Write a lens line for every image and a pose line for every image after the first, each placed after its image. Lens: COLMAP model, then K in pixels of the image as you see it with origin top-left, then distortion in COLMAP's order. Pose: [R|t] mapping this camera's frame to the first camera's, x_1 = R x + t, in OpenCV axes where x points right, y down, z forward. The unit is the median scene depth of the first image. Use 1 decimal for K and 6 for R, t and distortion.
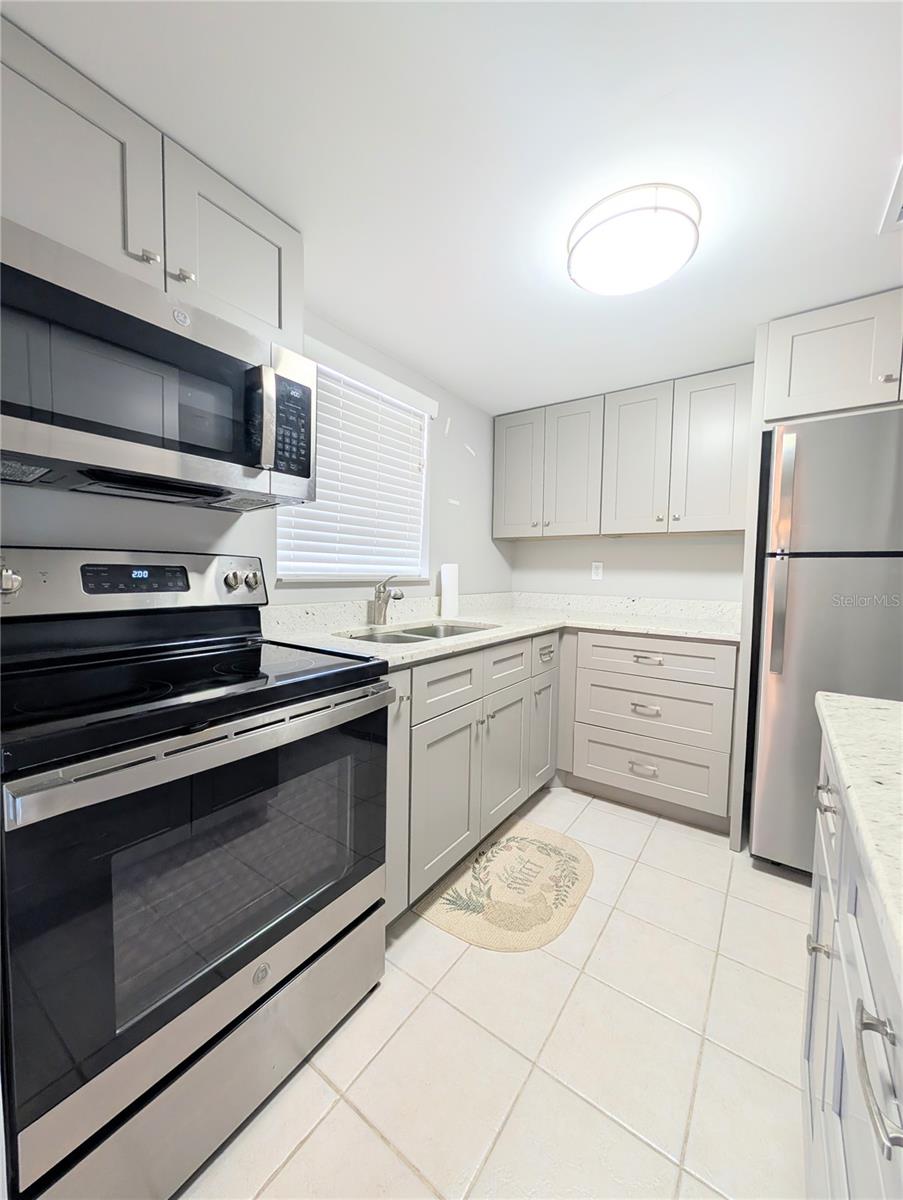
lens RADIAL K [[453.7, 0, 451.1], [0, 453.7, 599.2], [0, 0, 1]] dist [-0.000585, -0.000180]
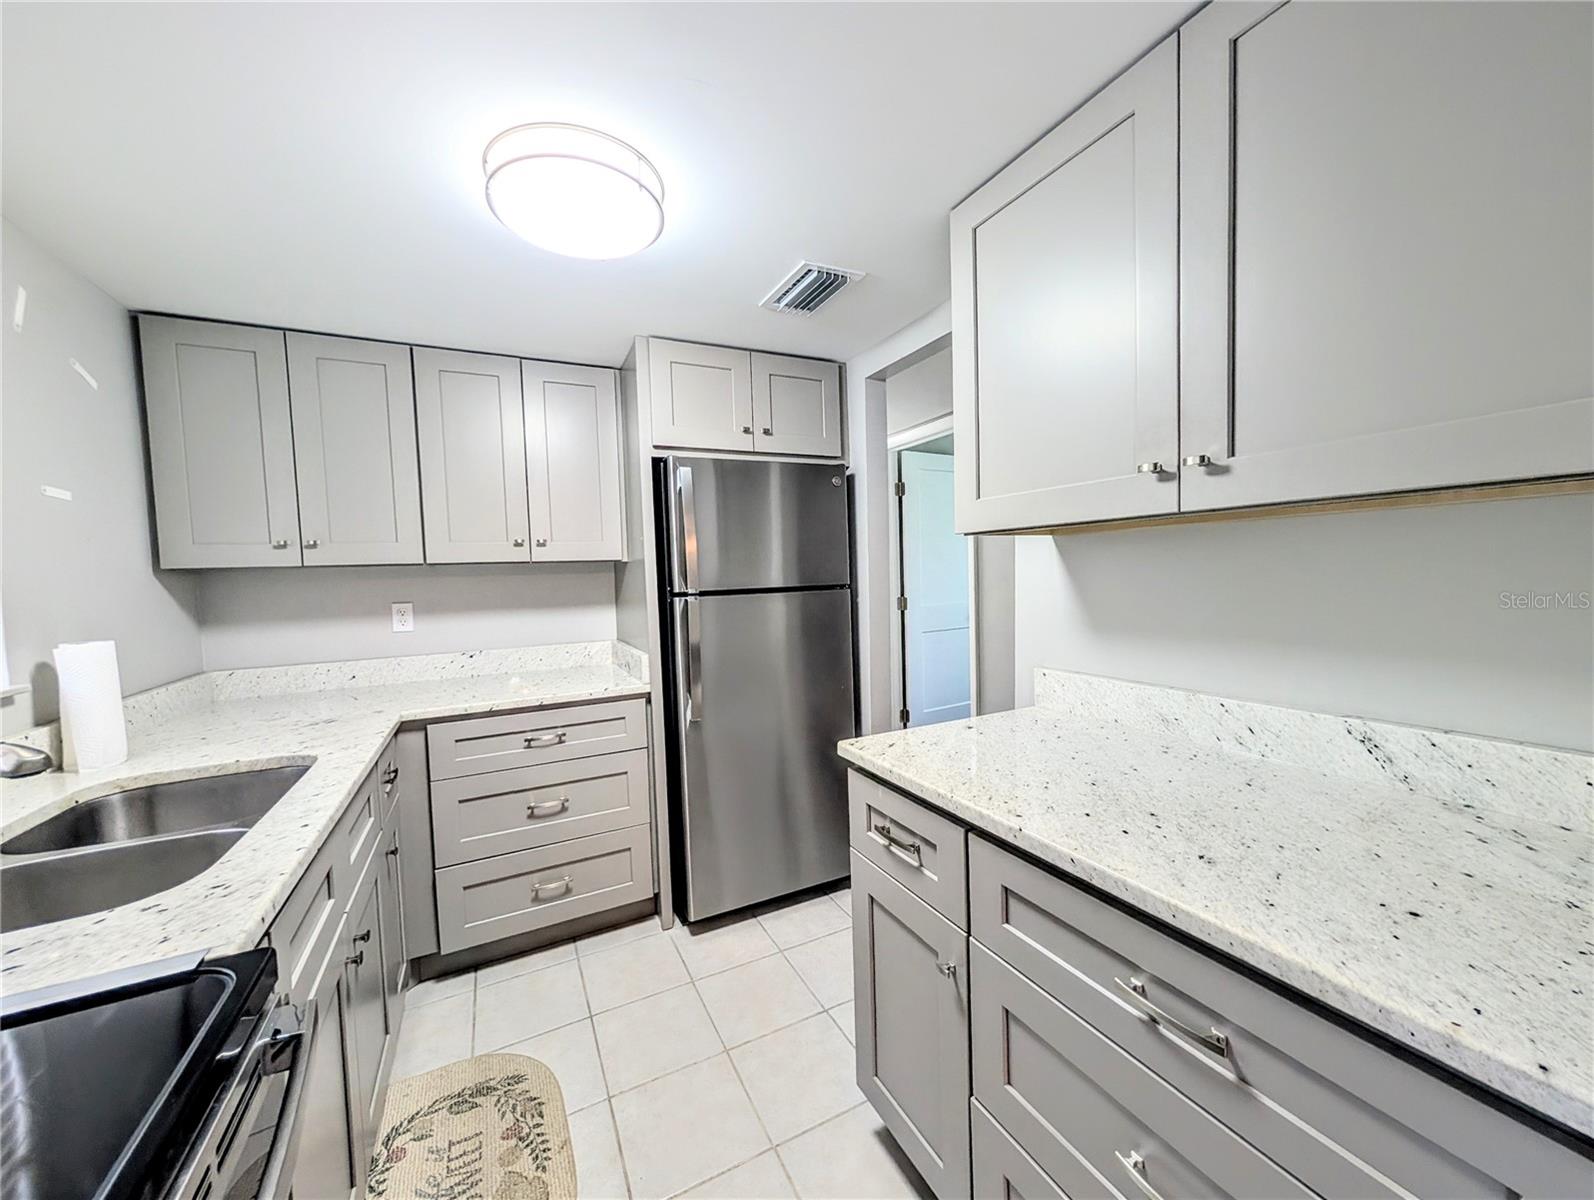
lens RADIAL K [[602.7, 0, 795.6], [0, 602.7, 601.7], [0, 0, 1]] dist [-0.000585, -0.000180]
pose [[0.462760, -0.077440, 0.883095, -0.270121], [0.093949, 0.994851, 0.038009, -0.108054], [-0.881491, 0.065377, 0.467652, 0.219902]]
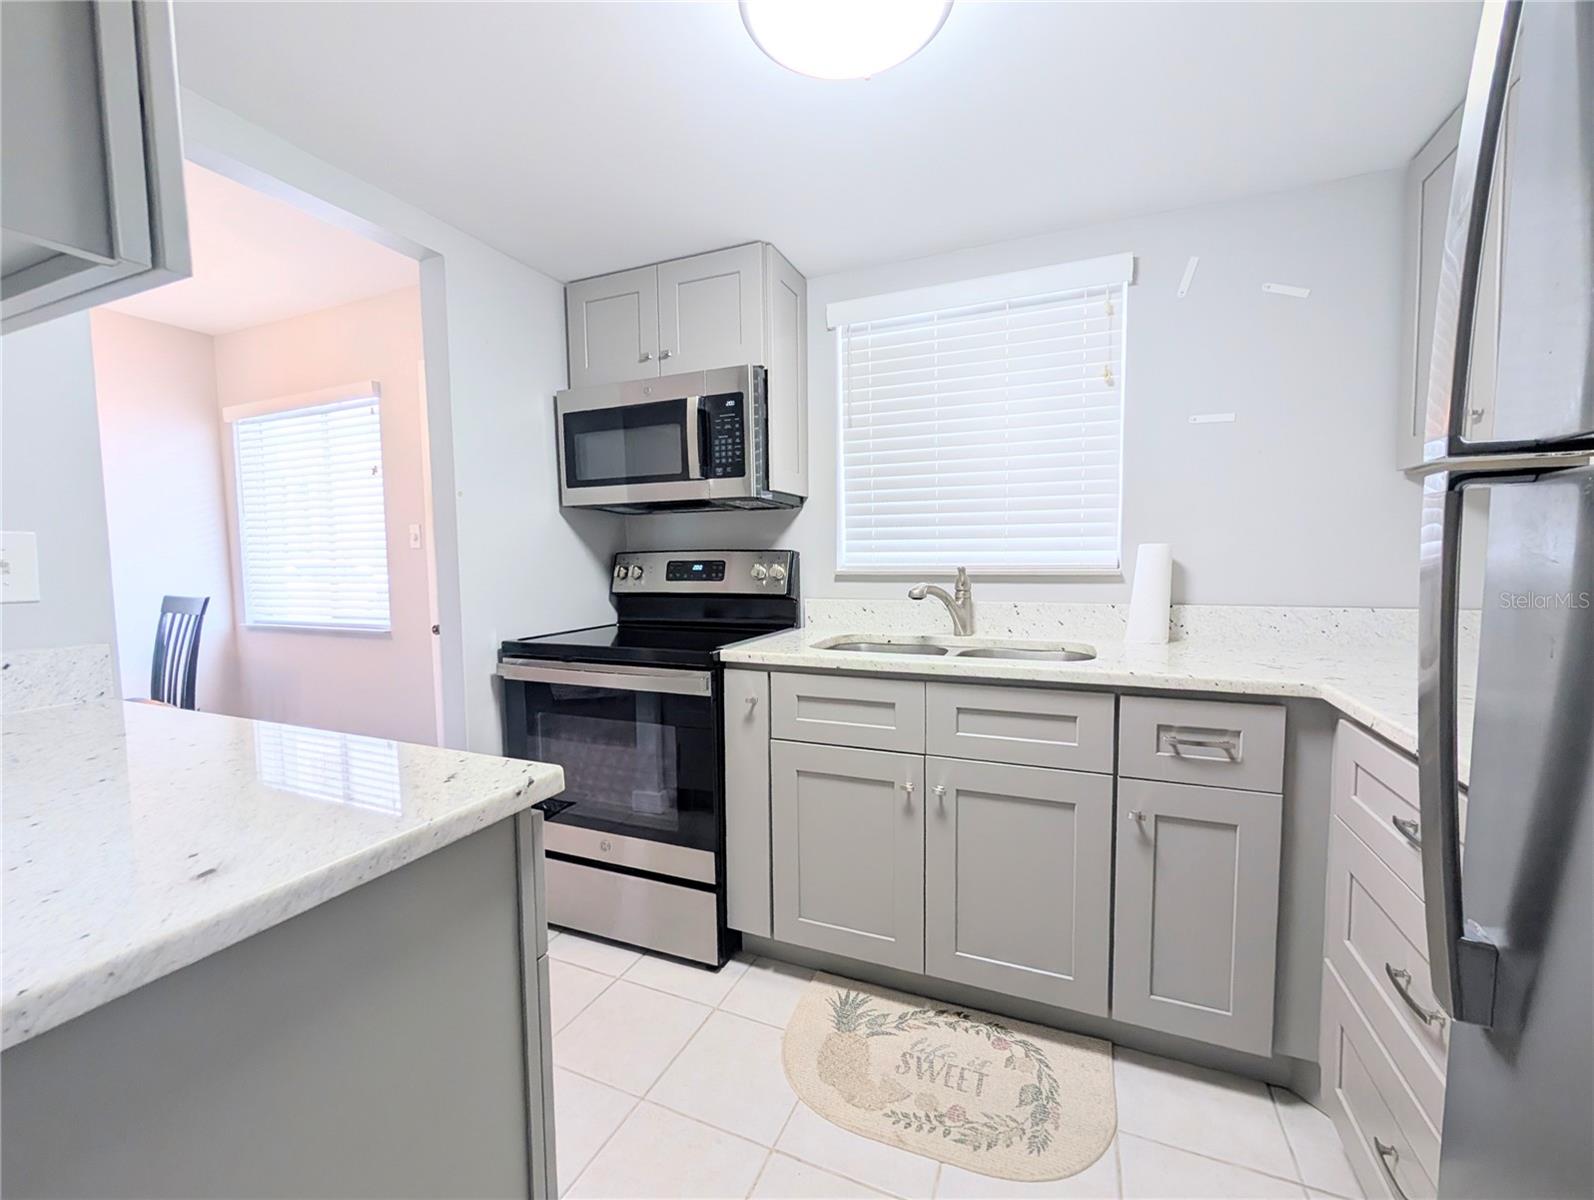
lens RADIAL K [[652.3, 0, 795.9], [0, 652.3, 605.1], [0, 0, 1]] dist [0.000413, -0.000600]
pose [[0.217931, 0.052124, -0.974571, 0.940595], [-0.045944, 0.998014, 0.043104, -0.029426], [0.974882, 0.035382, 0.219893, 0.616649]]
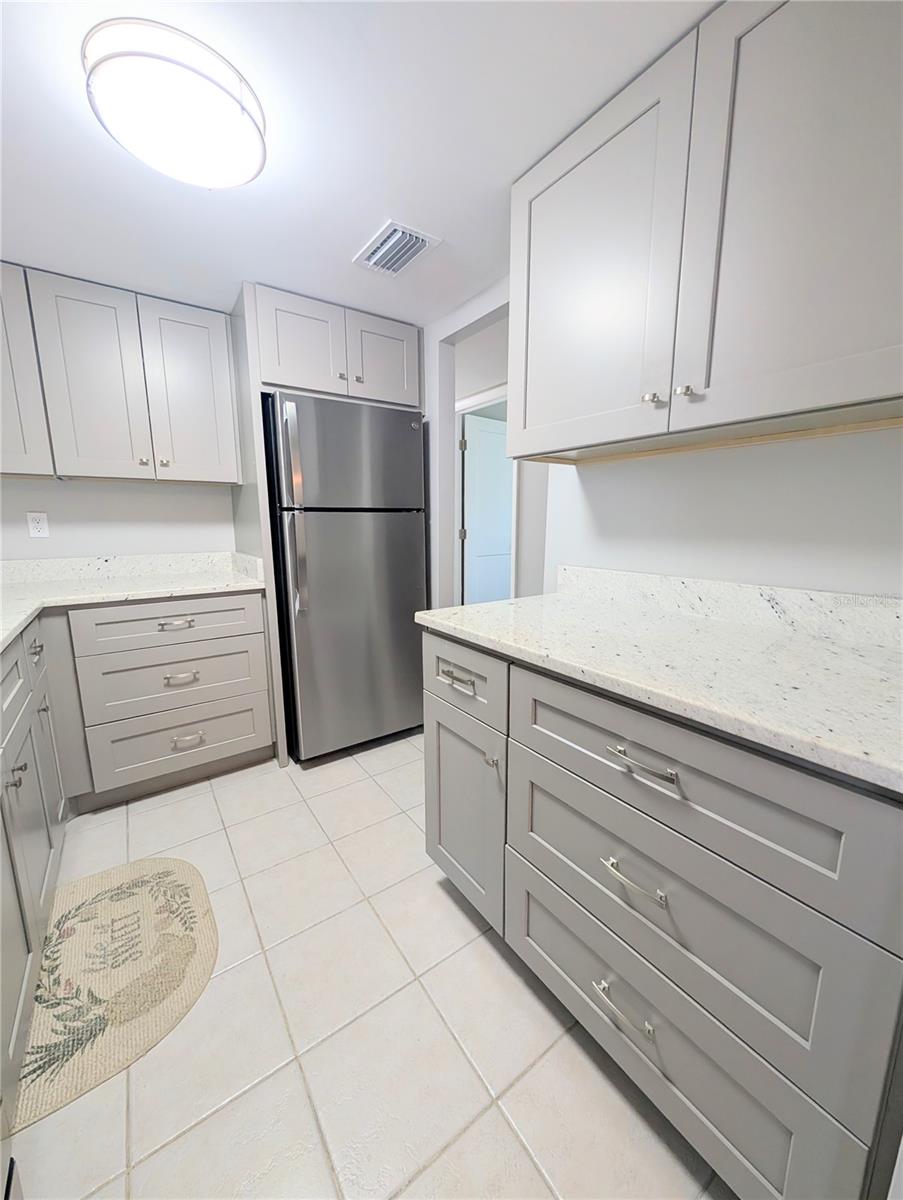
lens RADIAL K [[453.7, 0, 451.0], [0, 453.7, 599.5], [0, 0, 1]] dist [-0.000585, -0.000180]
pose [[0.324568, -0.182352, 0.928118, -0.265964], [0.067404, 0.983205, 0.169603, -0.039591], [-0.943457, 0.007511, 0.331409, 0.233896]]
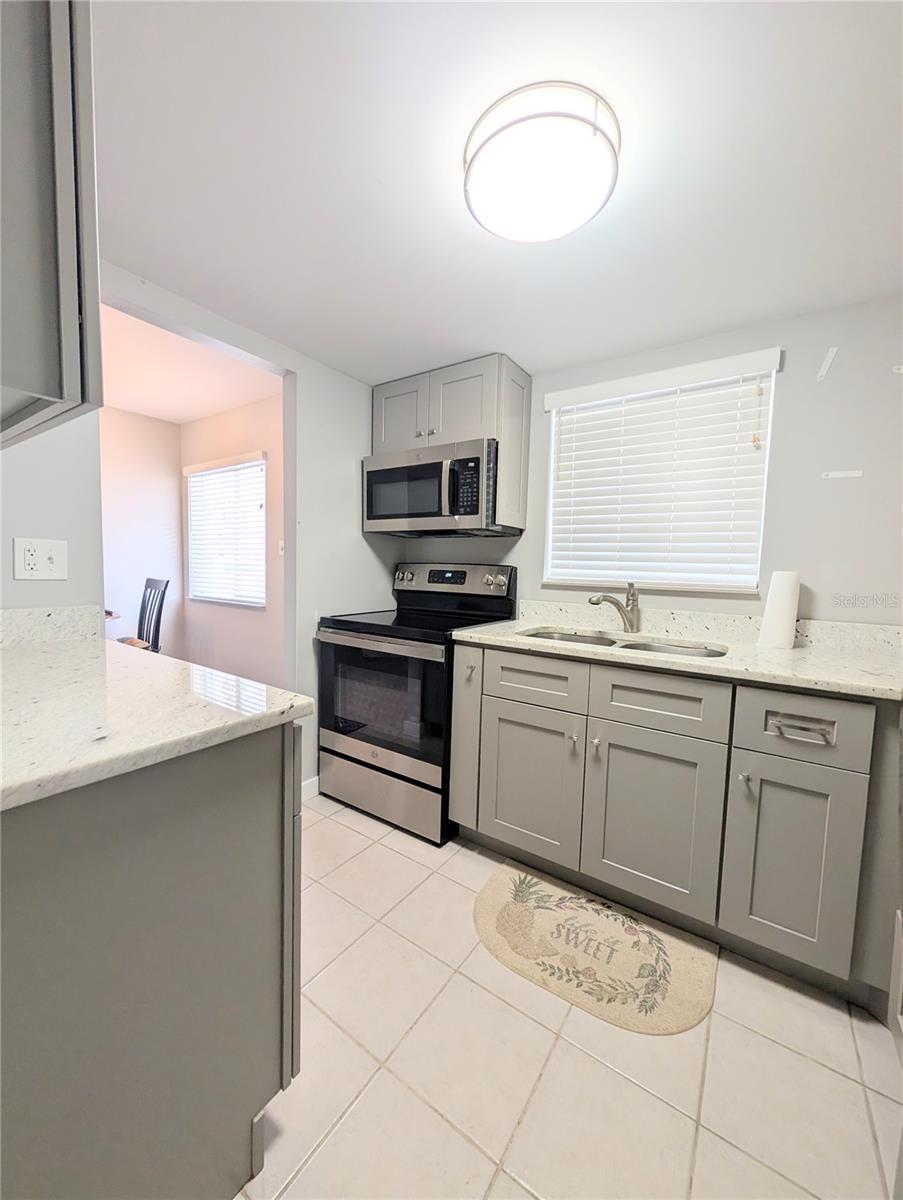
lens RADIAL K [[453.7, 0, 453.1], [0, 453.7, 600.9], [0, 0, 1]] dist [-0.000585, -0.000180]
pose [[0.023512, 0.059377, -0.997959, 0.970561], [-0.088018, 0.994481, 0.057097, -0.041315], [0.995841, 0.086496, 0.028609, 0.697038]]
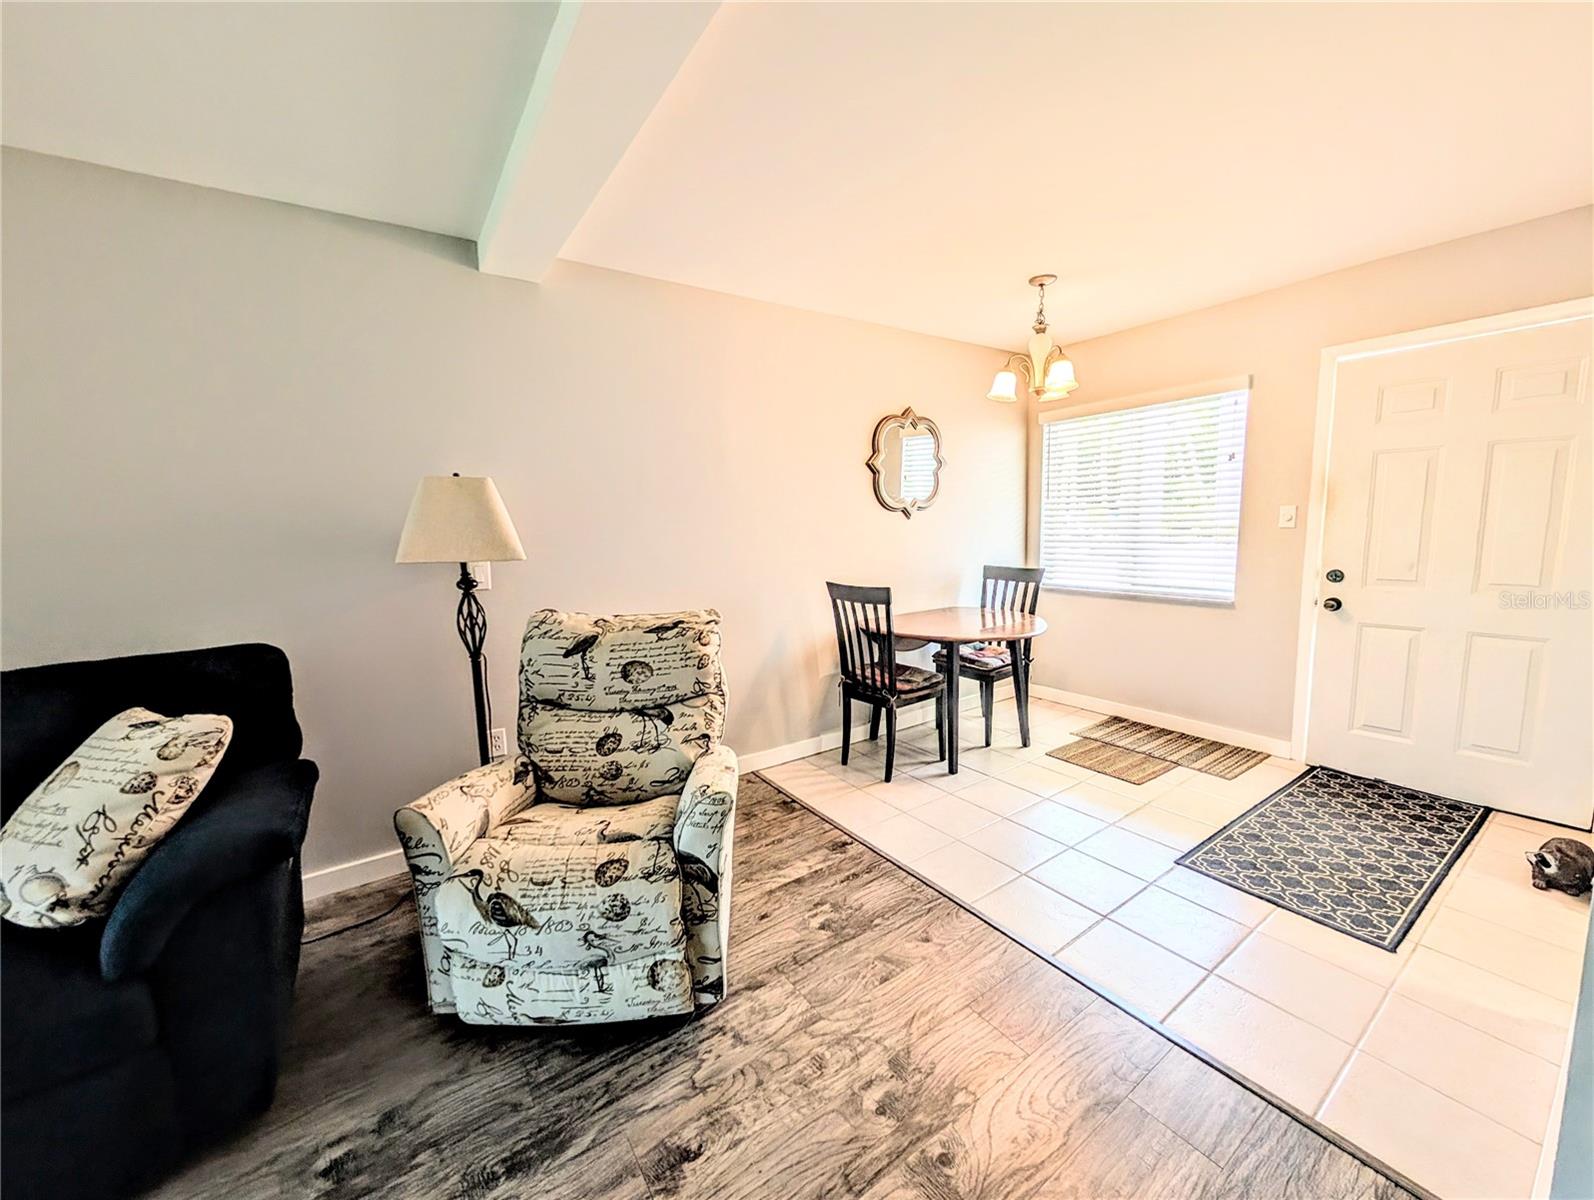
lens RADIAL K [[602.7, 0, 792.0], [0, 602.7, 600.4], [0, 0, 1]] dist [-0.000585, -0.000180]
pose [[-0.340131, 0.113812, -0.933465, 1.142708], [-0.040079, 0.989993, 0.135307, -0.029707], [0.939524, 0.083434, -0.332166, -0.821259]]
